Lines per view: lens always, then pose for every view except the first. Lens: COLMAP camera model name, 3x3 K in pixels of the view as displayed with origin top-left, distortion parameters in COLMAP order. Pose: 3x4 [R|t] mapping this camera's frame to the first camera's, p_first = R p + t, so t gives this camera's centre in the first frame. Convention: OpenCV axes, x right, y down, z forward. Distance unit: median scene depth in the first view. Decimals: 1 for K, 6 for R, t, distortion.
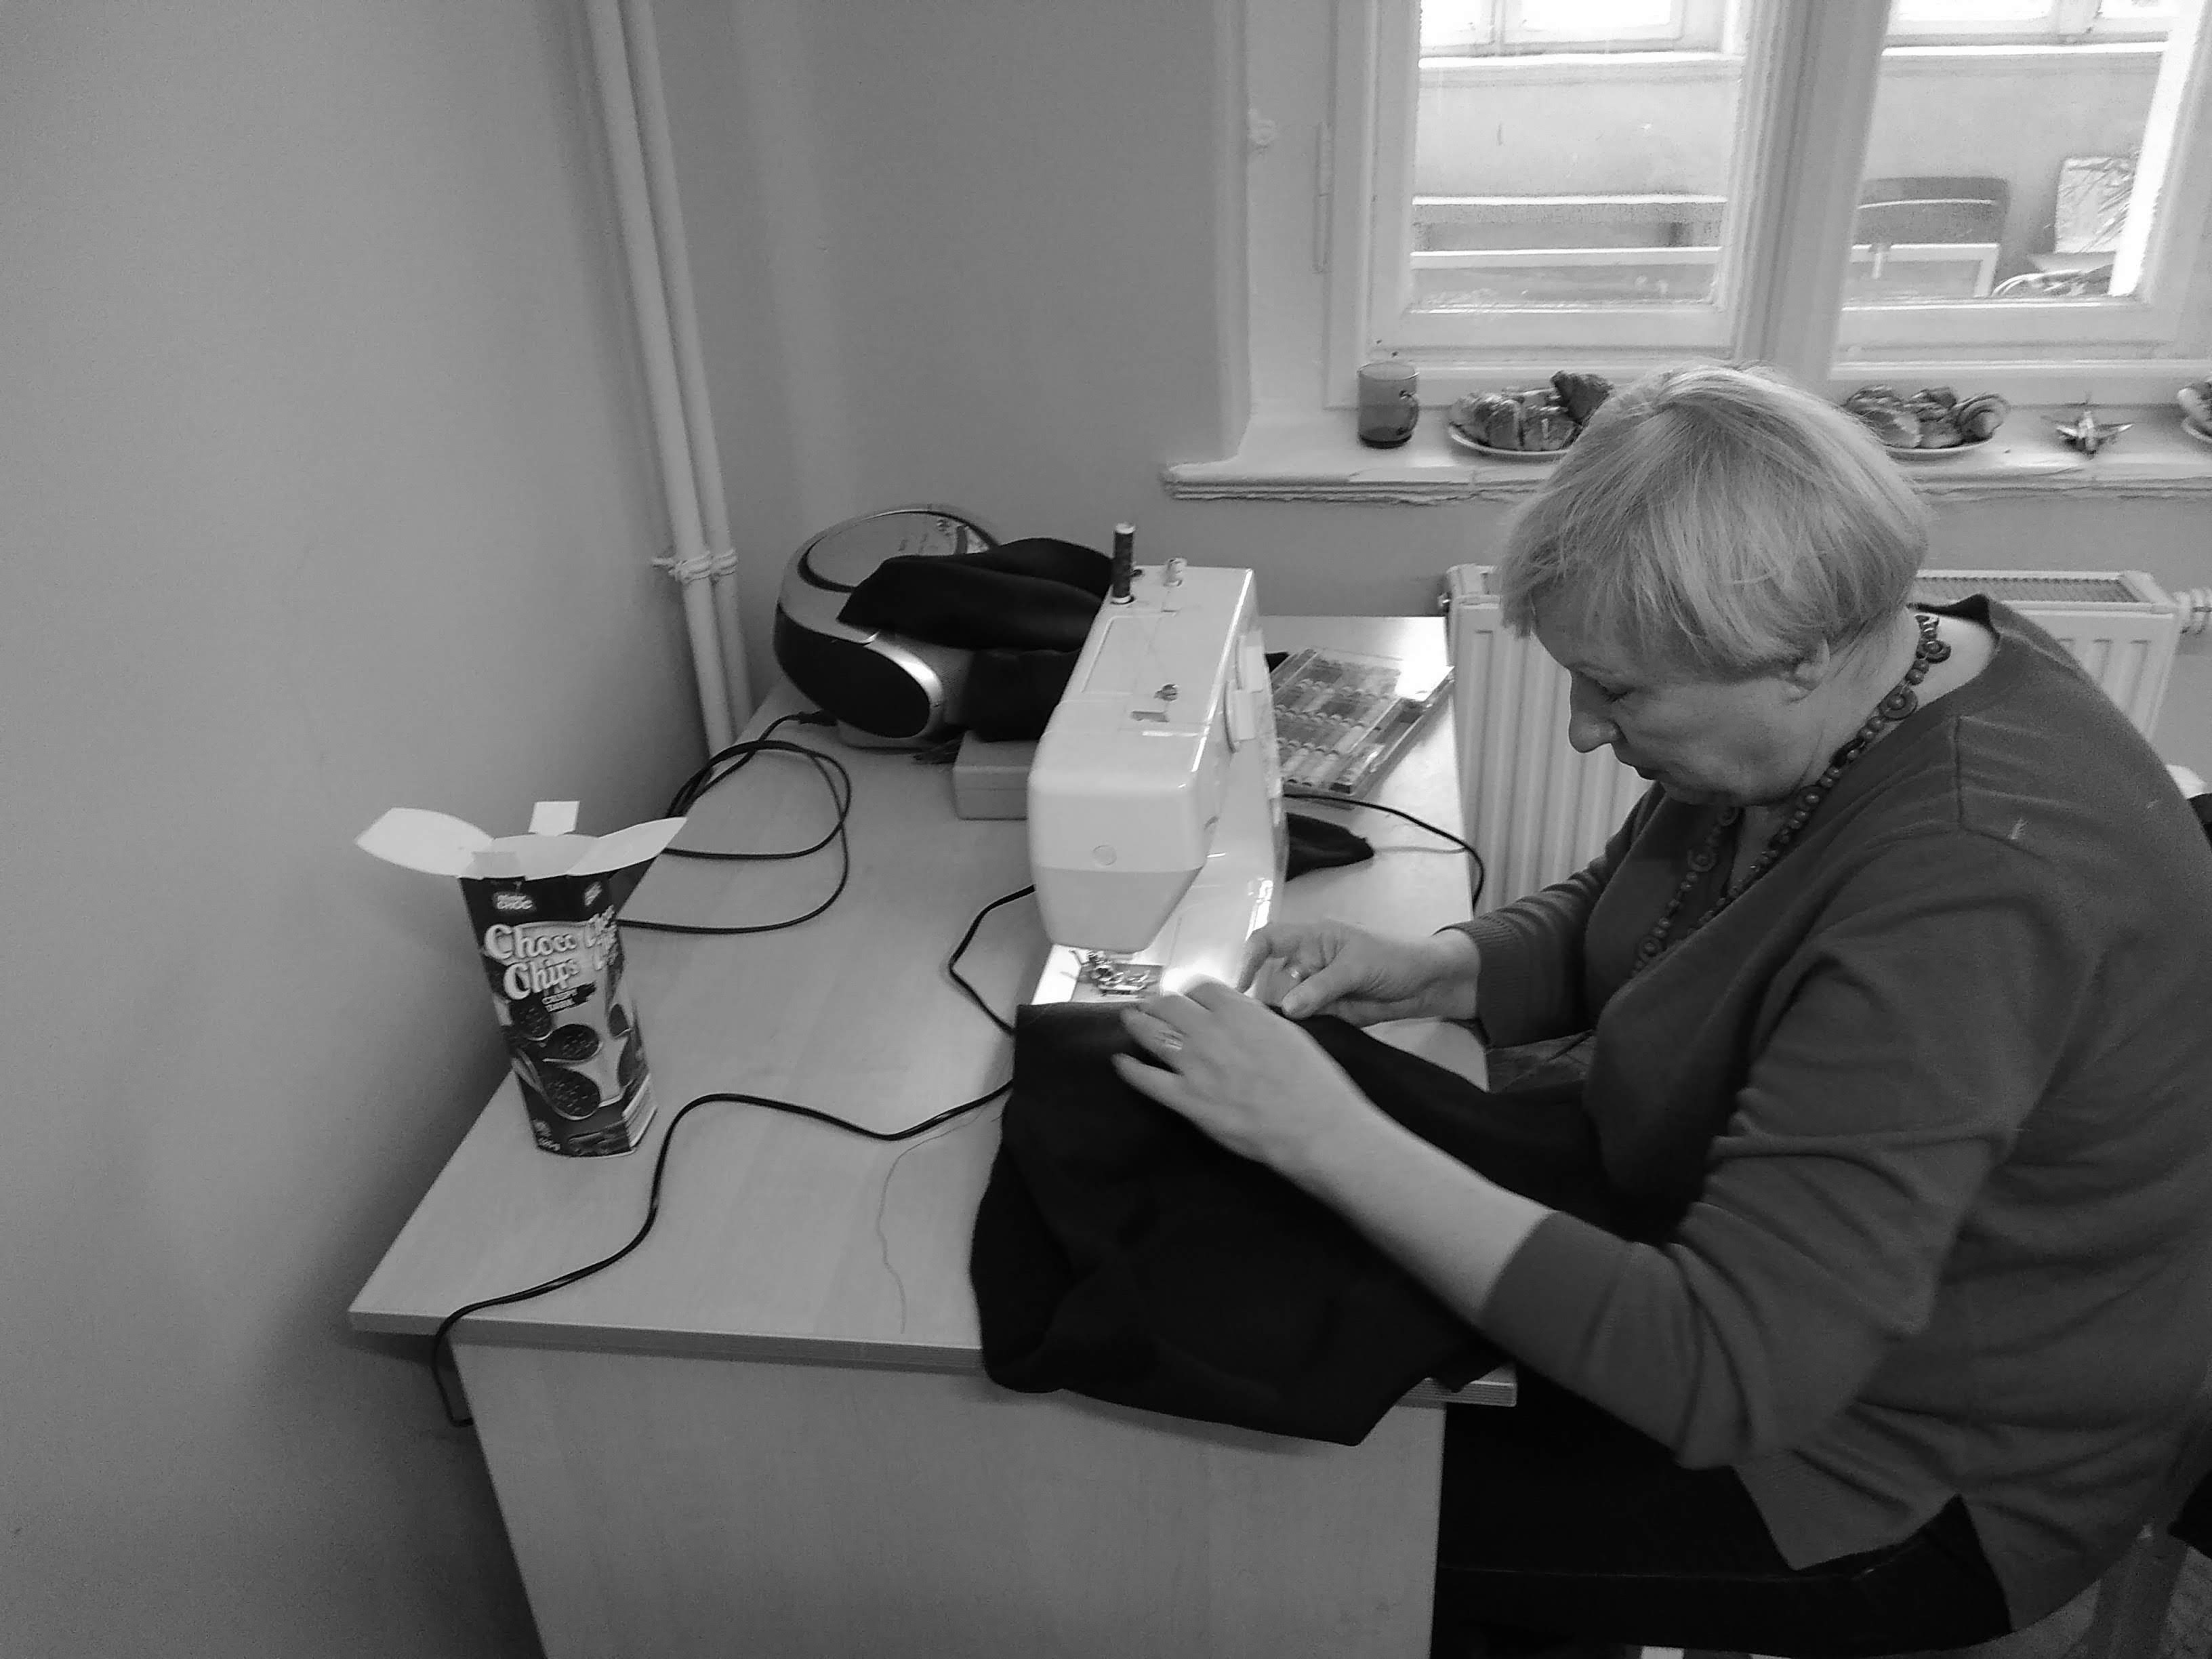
lens RADIAL K [[1775.1, 0, 1106.0], [0, 1775.1, 829.5], [0, 0, 1]] dist [0.081053, -0.155458]
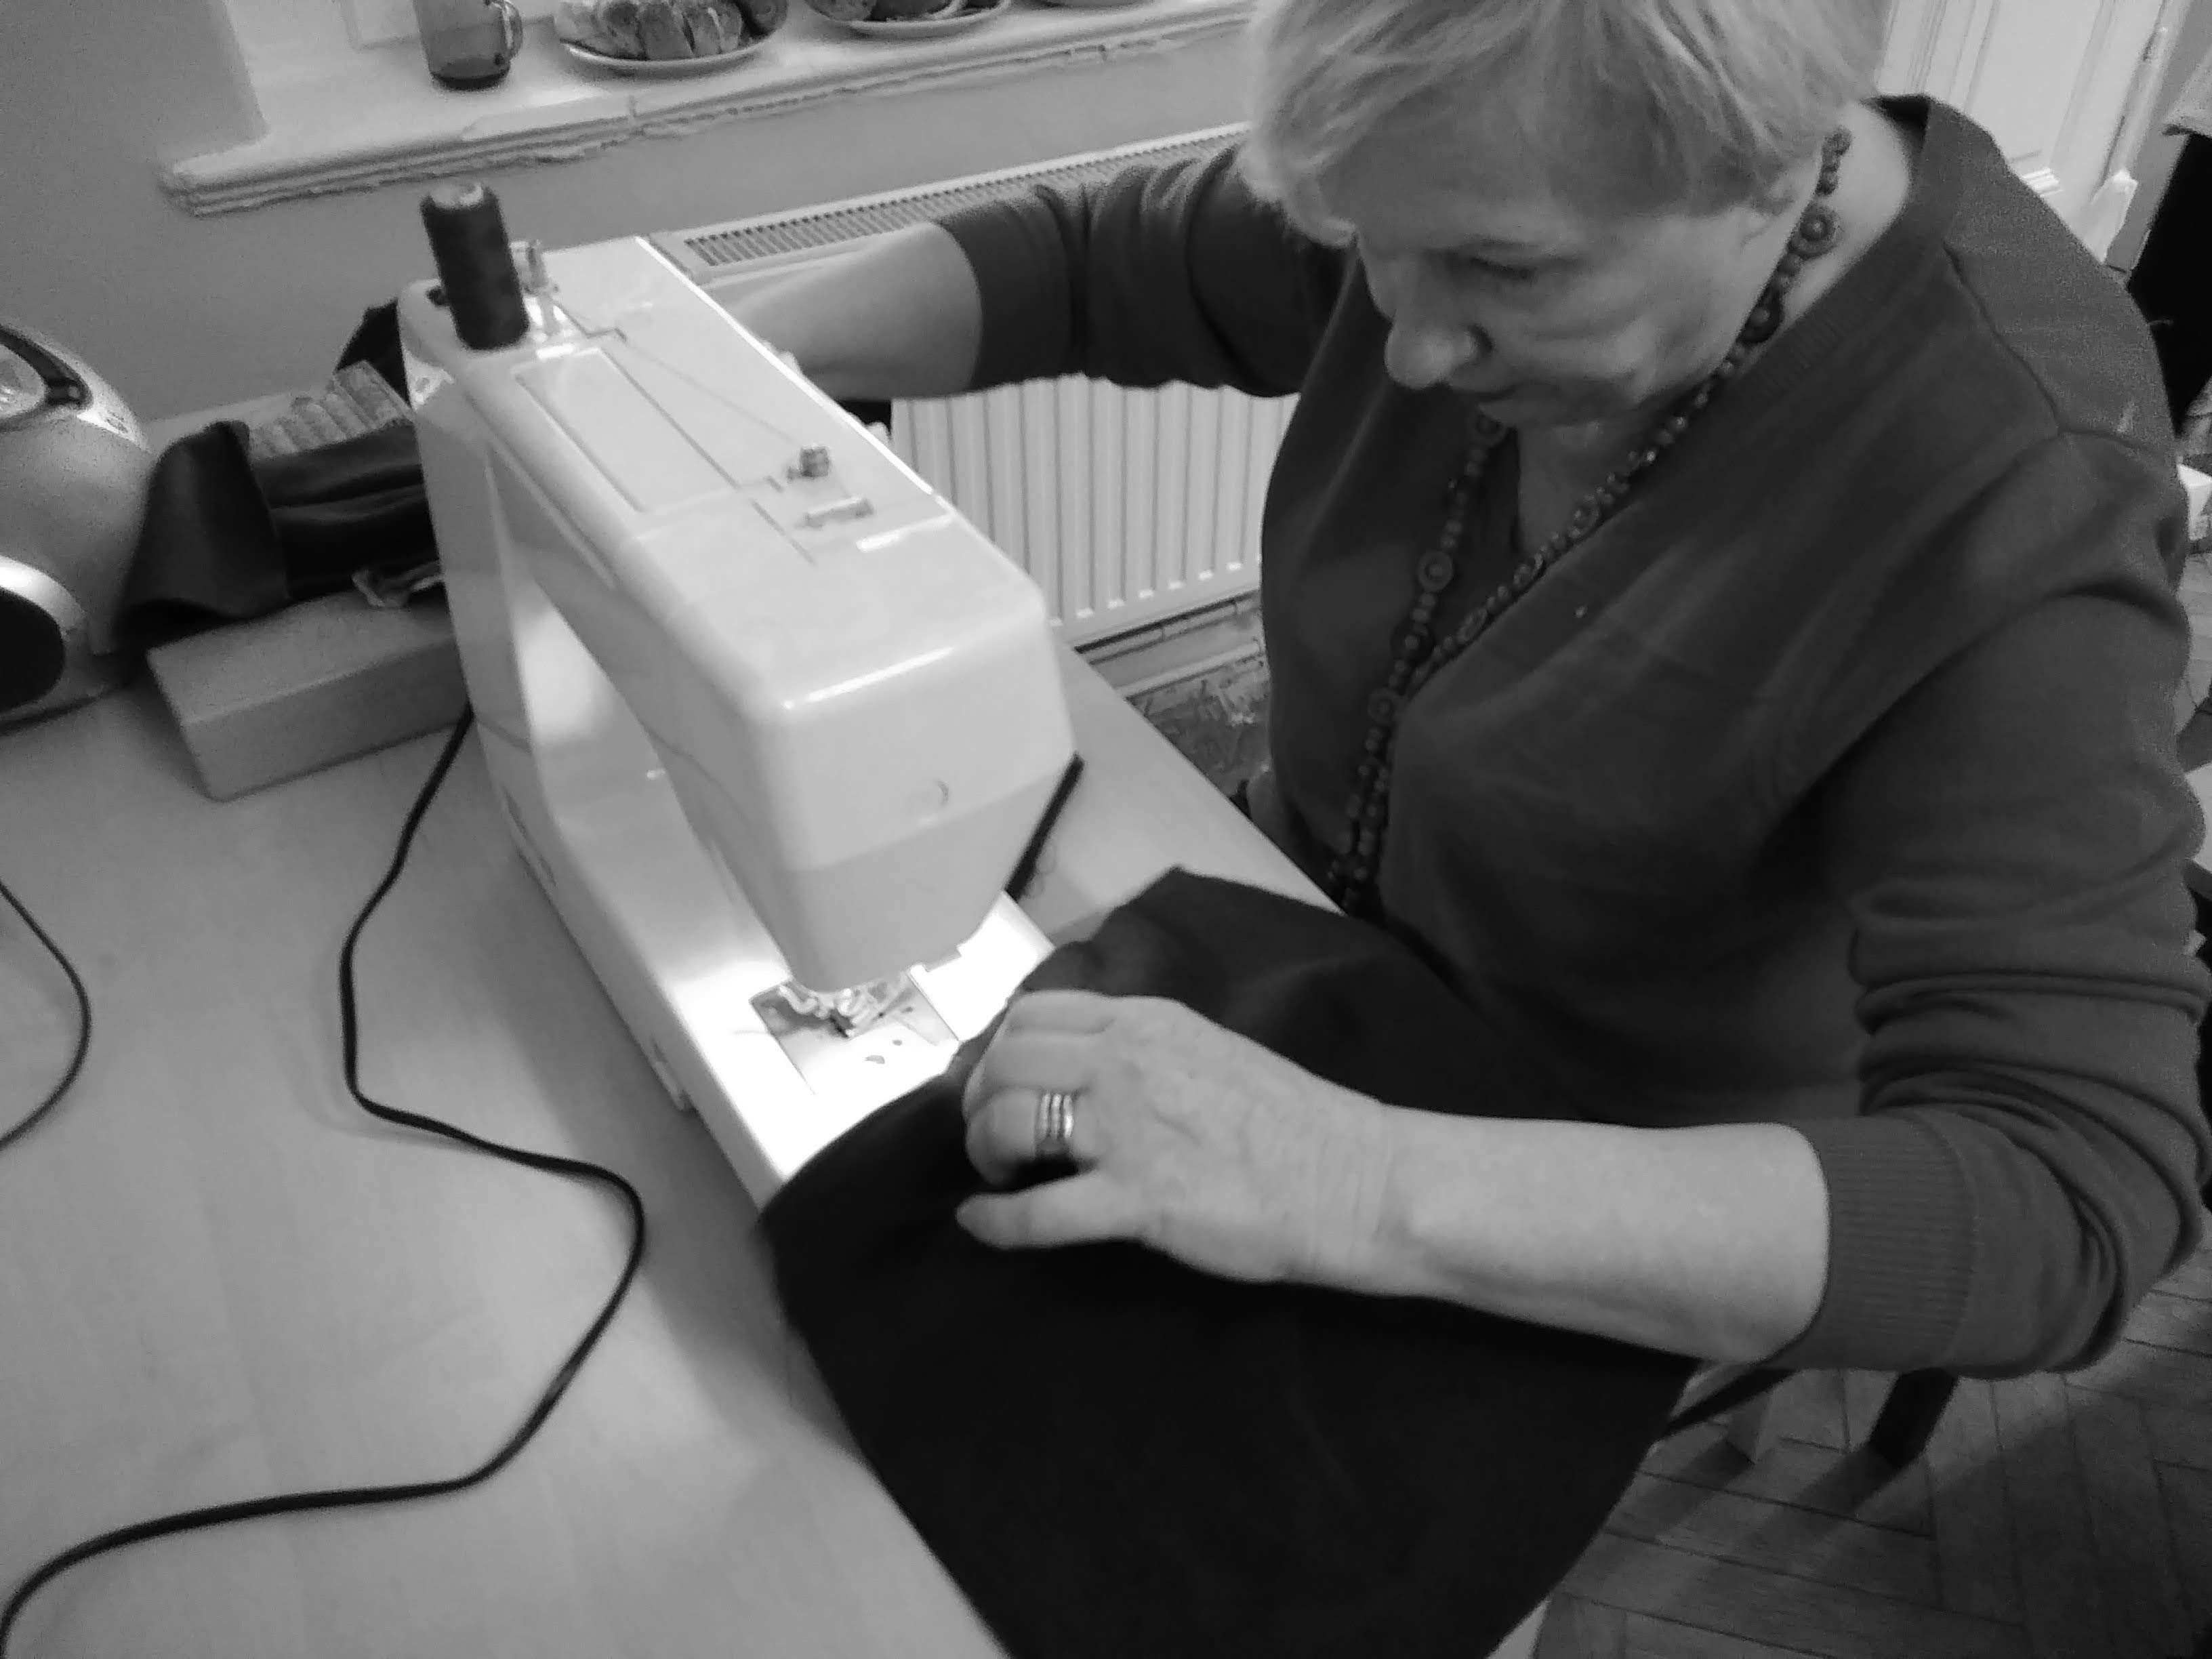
lens RADIAL K [[1733.5, 0, 1106.0], [0, 1733.5, 829.5], [0, 0, 1]] dist [0.066063, -0.096660]
pose [[0.782380, -0.361400, 0.507219, -0.108585], [0.274422, 0.931138, 0.240154, -0.042105], [-0.559083, -0.048700, 0.827680, 0.287850]]
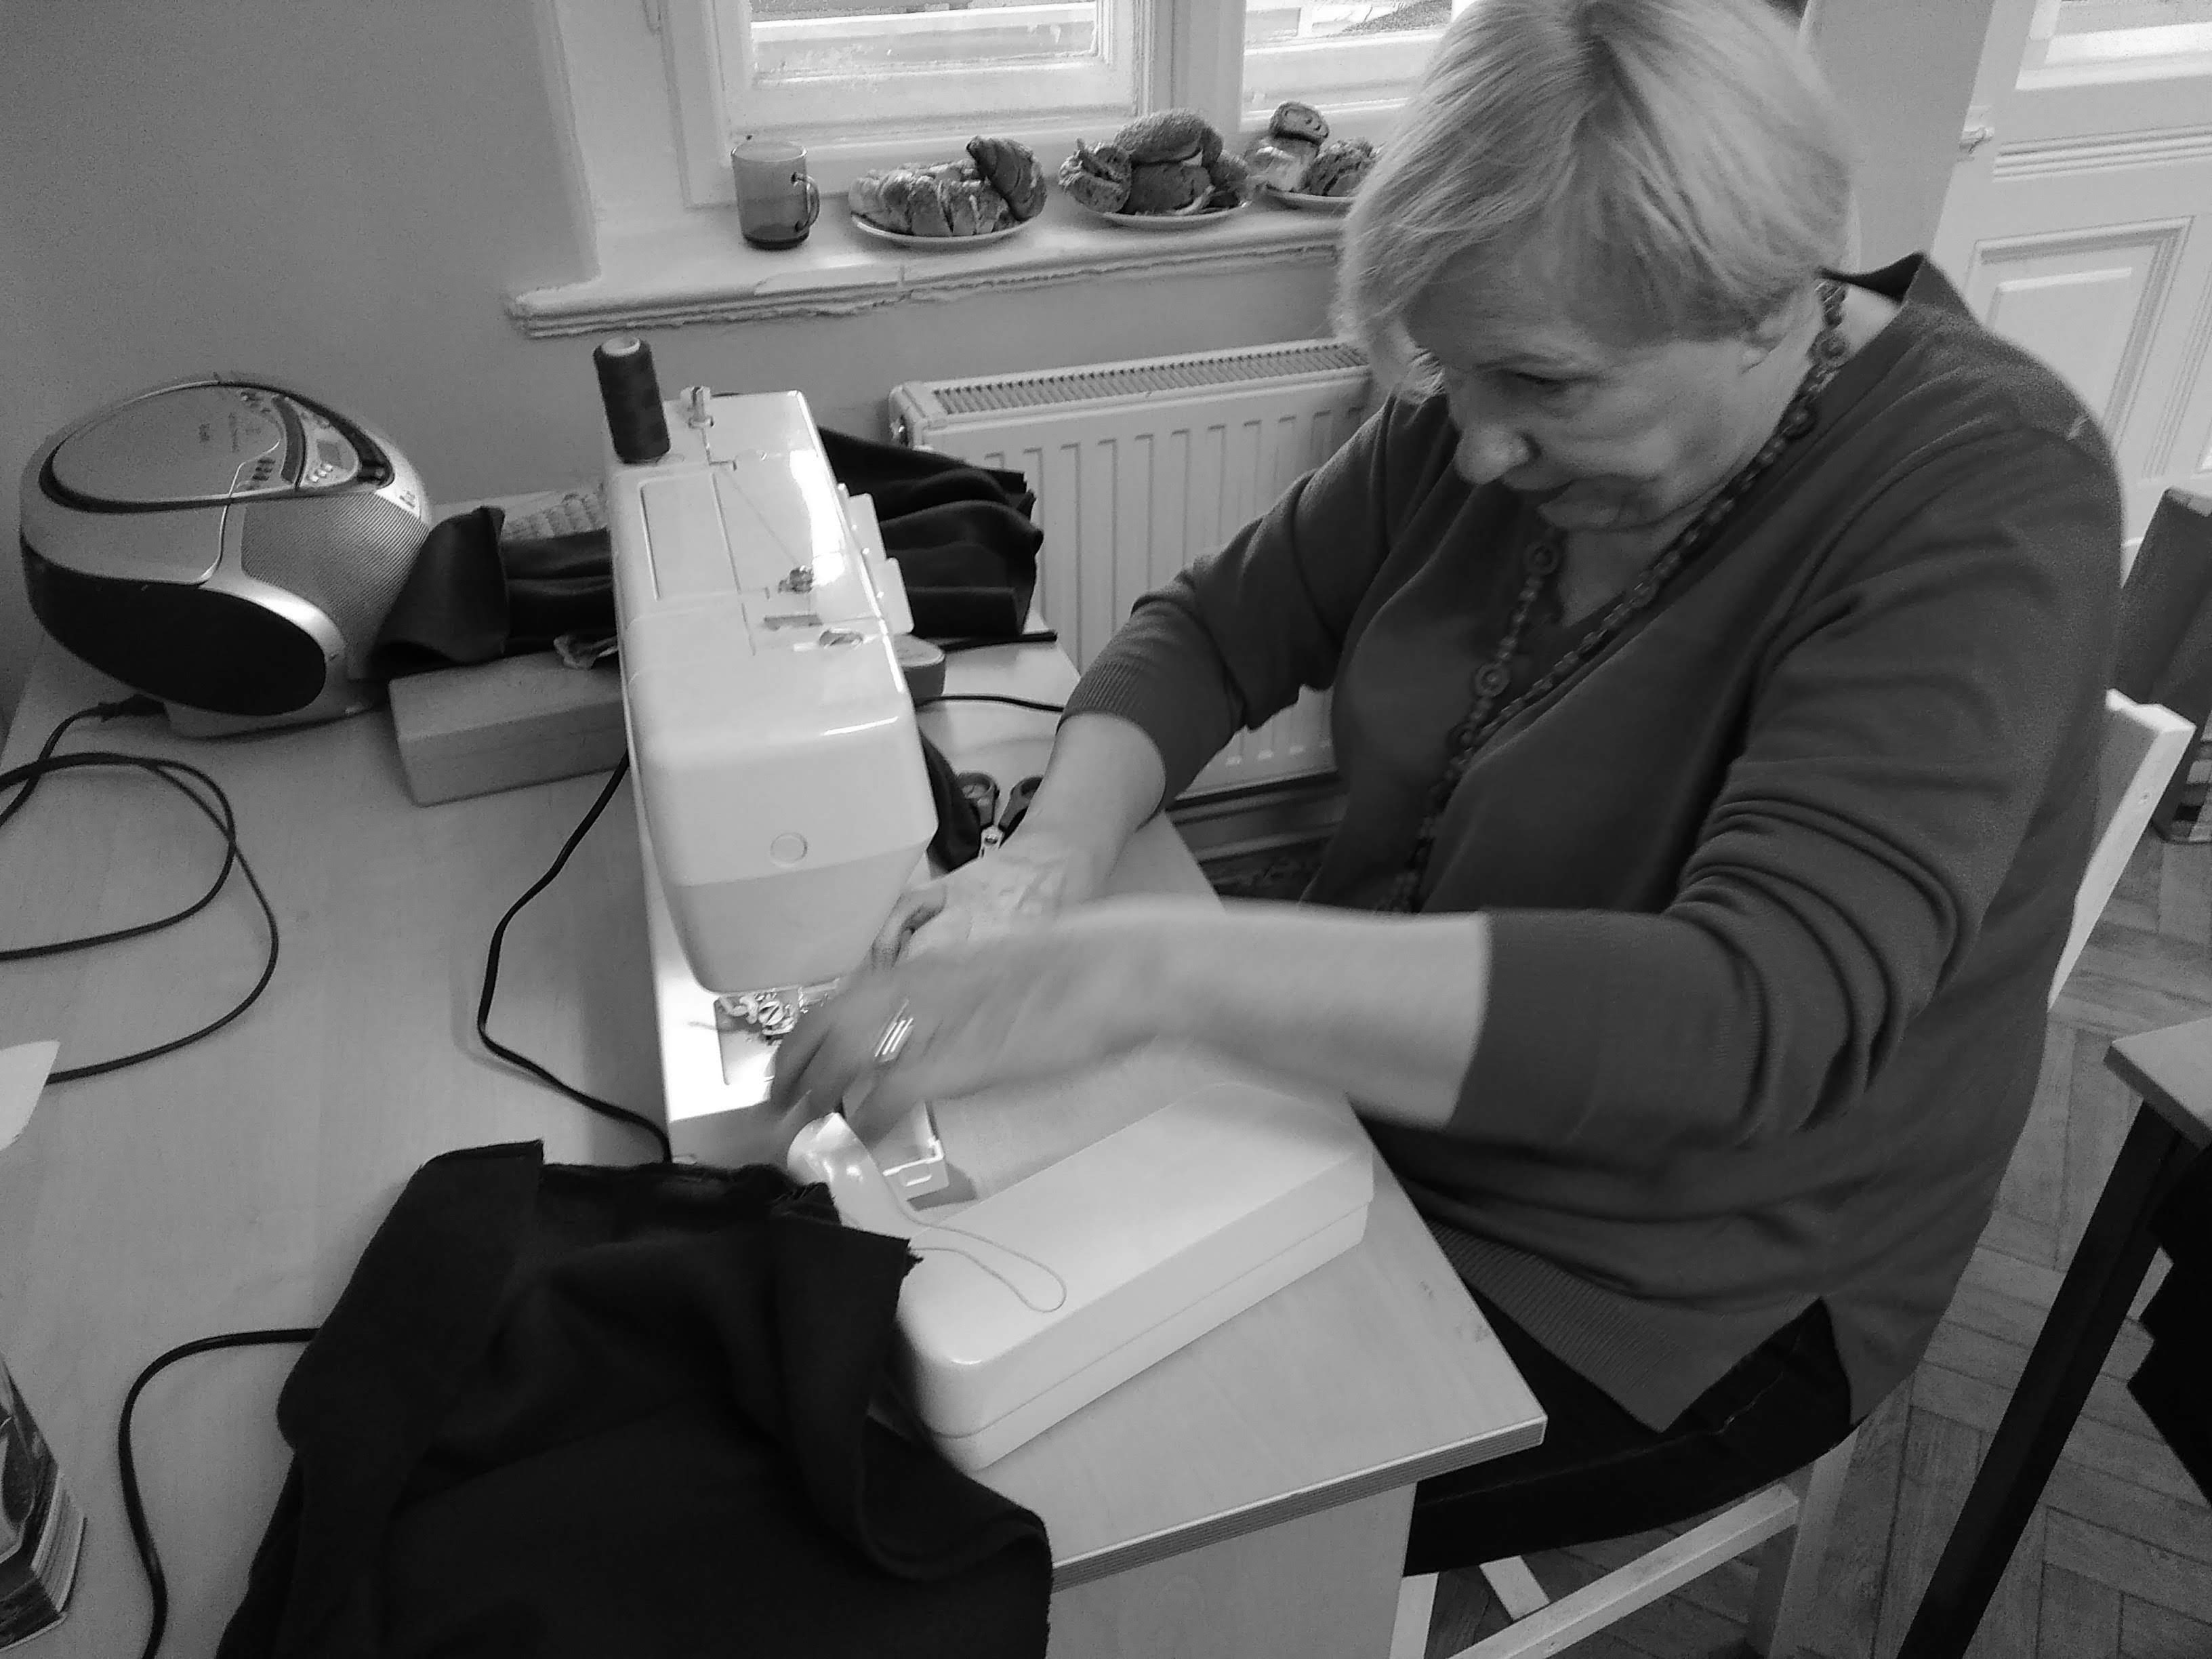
lens RADIAL K [[1747.9, 0, 1106.0], [0, 1747.9, 829.5], [0, 0, 1]] dist [0.093006, -0.173614]
pose [[0.897621, -0.213060, 0.385851, -0.080819], [0.180050, 0.976282, 0.120229, -0.025660], [-0.402316, -0.038448, 0.914693, 0.195573]]
